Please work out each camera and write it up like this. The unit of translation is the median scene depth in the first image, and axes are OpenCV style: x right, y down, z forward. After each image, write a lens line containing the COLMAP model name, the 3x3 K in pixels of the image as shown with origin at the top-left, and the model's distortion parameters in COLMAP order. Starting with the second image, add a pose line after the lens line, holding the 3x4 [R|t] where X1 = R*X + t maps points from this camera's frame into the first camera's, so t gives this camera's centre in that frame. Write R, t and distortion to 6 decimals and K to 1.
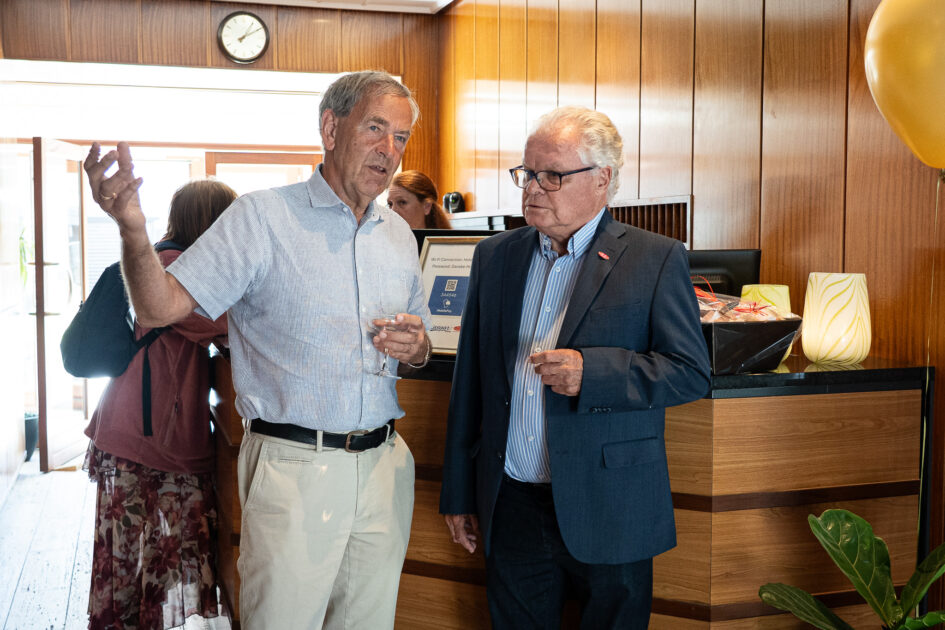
lens RADIAL K [[1124.7, 0, 472.9], [0, 1124.7, 310.6], [0, 0, 1]] dist [-0.004184, 0.000000]
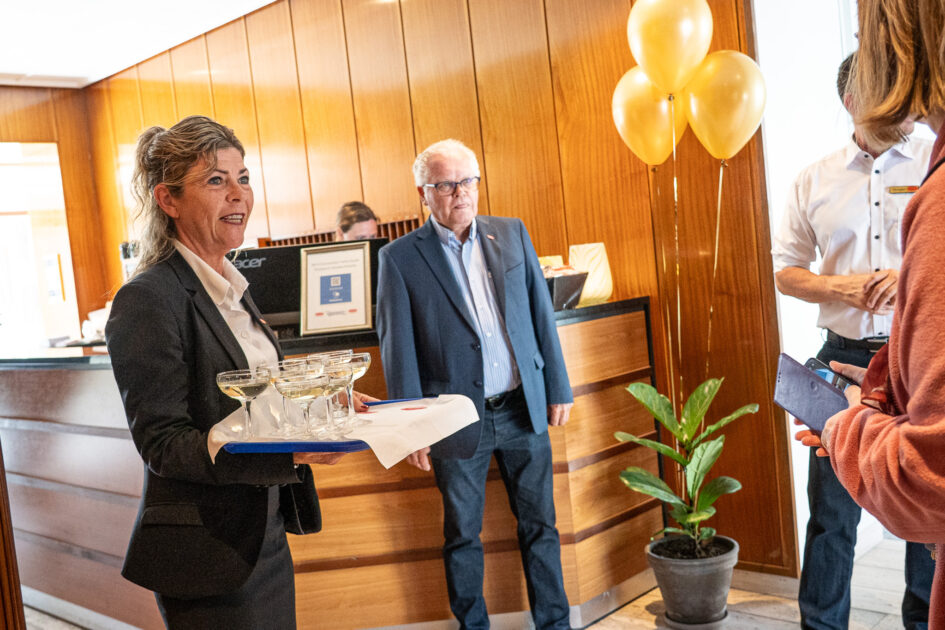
lens RADIAL K [[973.5, 0, 472.7], [0, 973.5, 320.1], [0, 0, 1]] dist [-0.015786, 0.000000]
pose [[0.869248, -0.121451, 0.479226, -0.471527], [0.134274, 0.990915, 0.007576, 0.039111], [-0.475792, 0.057762, 0.877659, -0.106865]]
